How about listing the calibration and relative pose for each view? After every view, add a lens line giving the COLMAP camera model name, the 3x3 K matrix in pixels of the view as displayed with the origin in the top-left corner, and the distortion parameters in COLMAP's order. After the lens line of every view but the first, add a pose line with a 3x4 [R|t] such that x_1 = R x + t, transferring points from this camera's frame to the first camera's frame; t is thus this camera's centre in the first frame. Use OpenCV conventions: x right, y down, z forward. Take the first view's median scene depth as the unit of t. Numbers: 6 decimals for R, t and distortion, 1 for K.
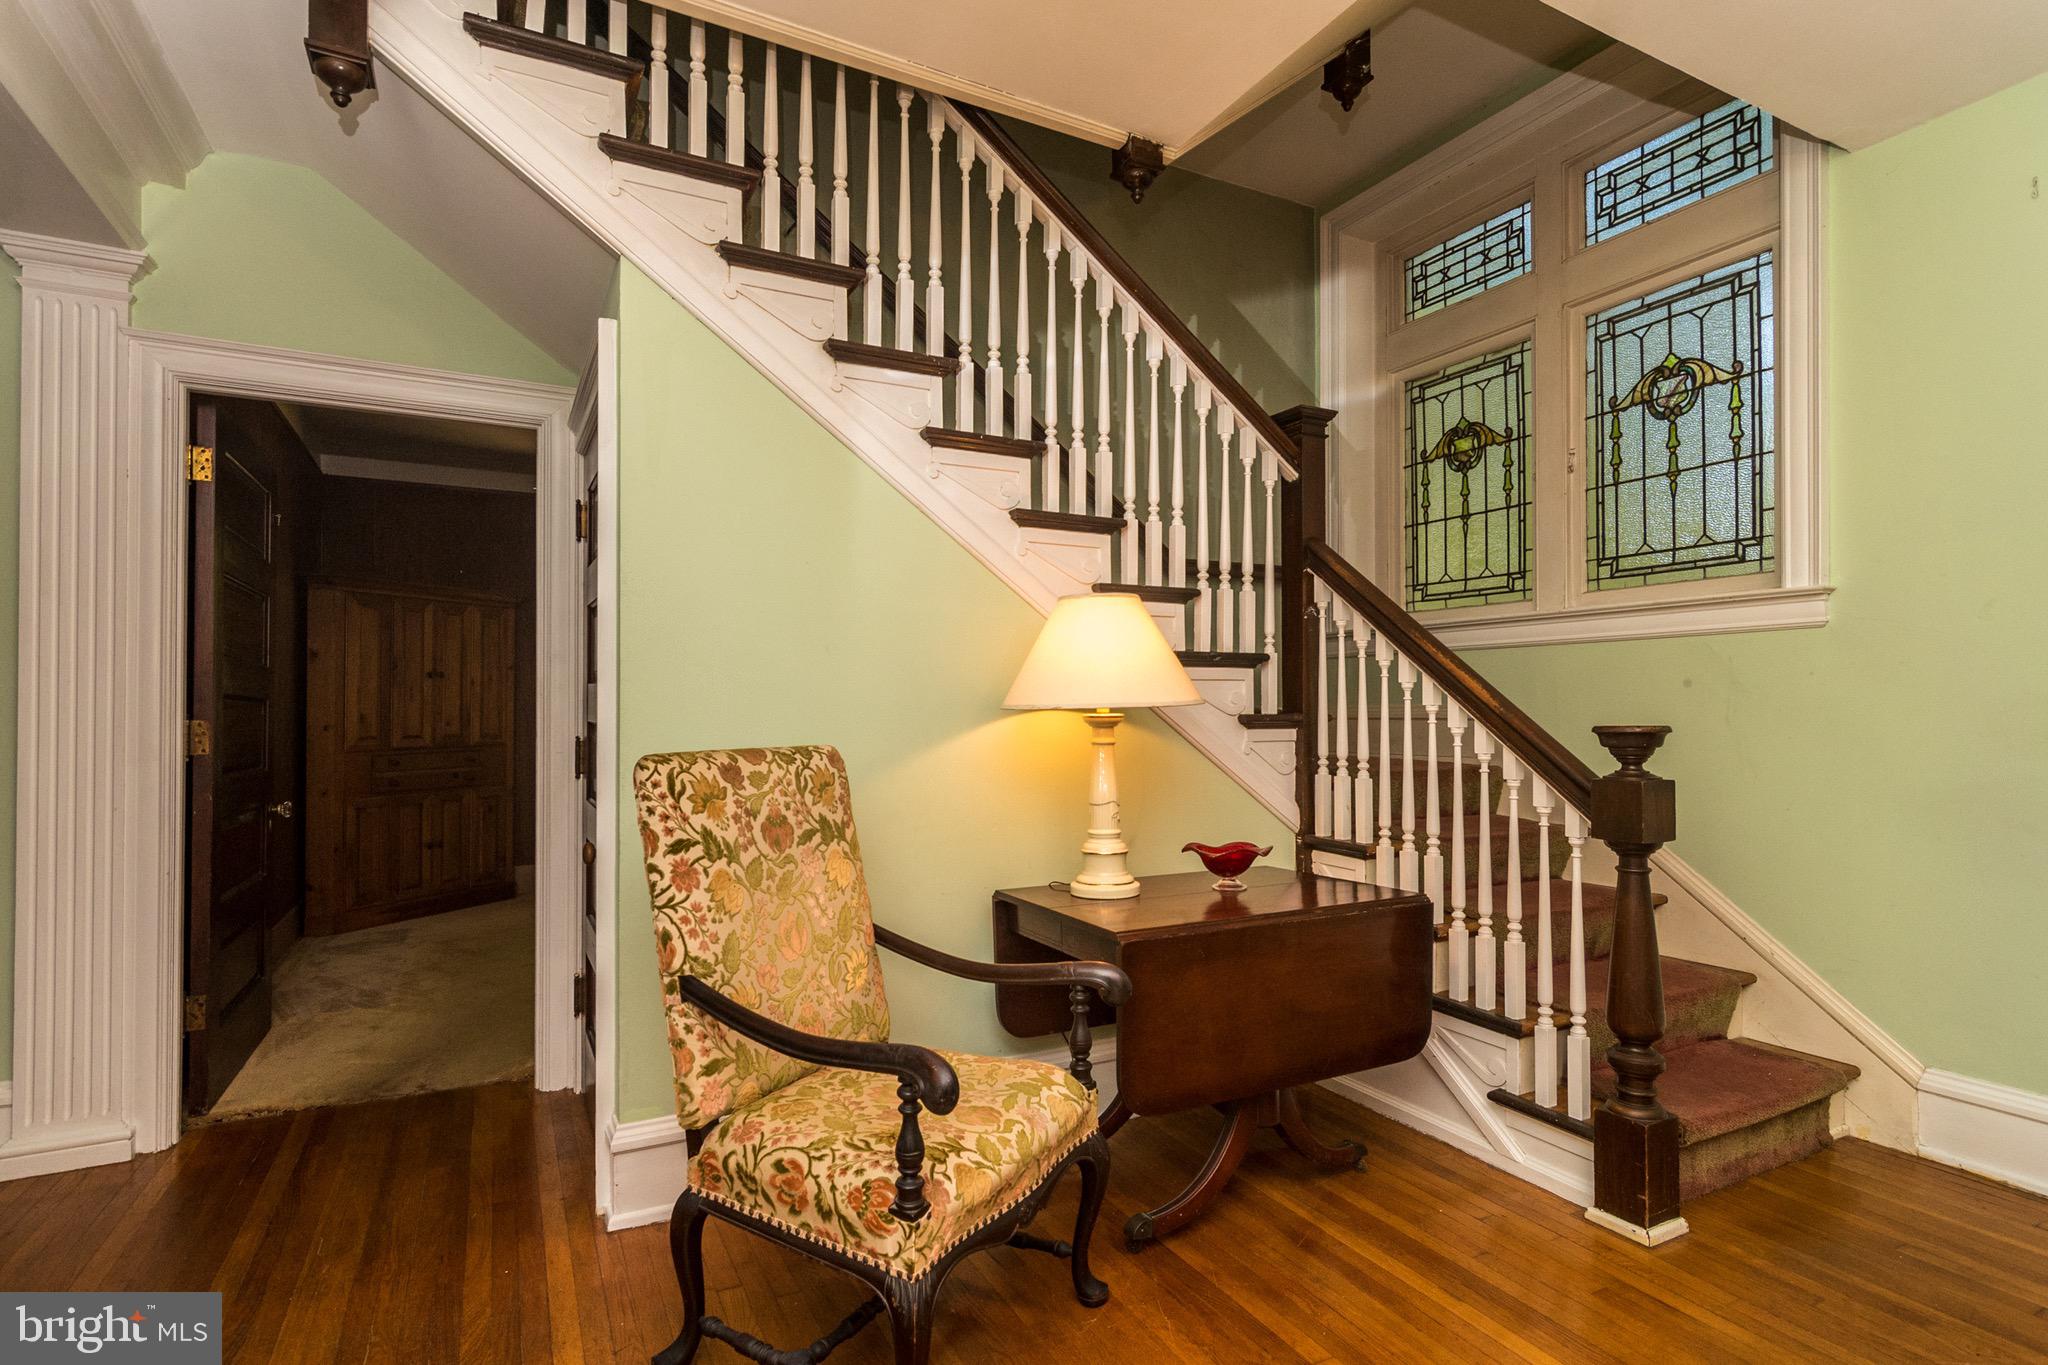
lens RADIAL K [[1012.1, 0, 1024.5], [0, 1012.1, 697.7], [0, 0, 1]] dist [-0.006283, -0.000411]
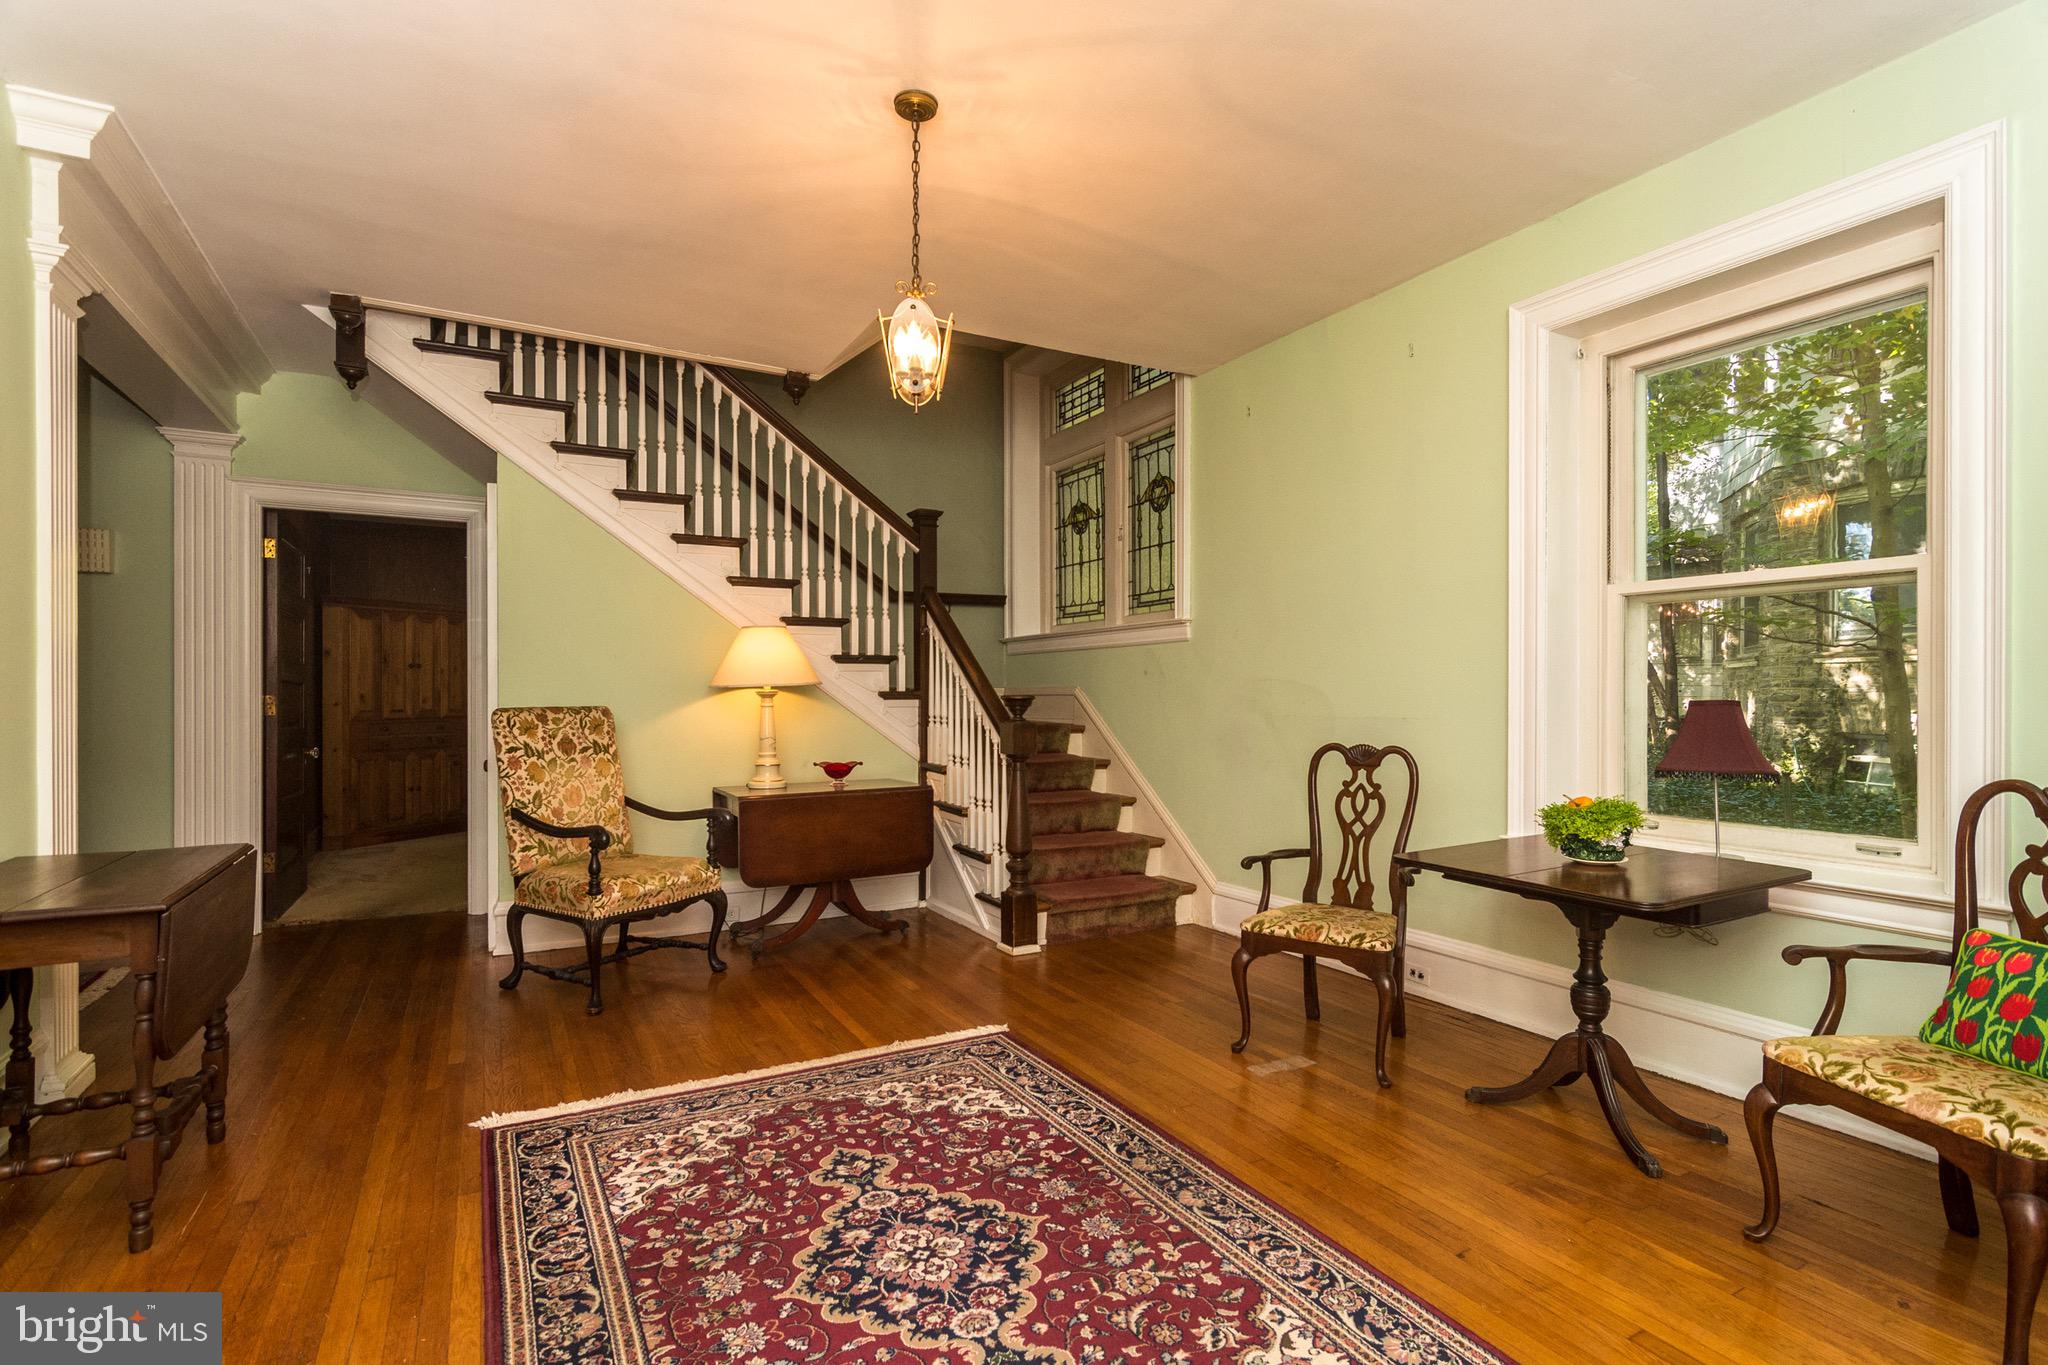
lens RADIAL K [[990.0, 0, 1015.2], [0, 990.0, 688.7], [0, 0, 1]] dist [-0.000900, -0.000037]
pose [[0.999981, -0.001981, 0.005773, 0.453830], [0.001943, 0.999977, 0.006543, 0.001725], [-0.005786, -0.006532, 0.999962, -0.707813]]
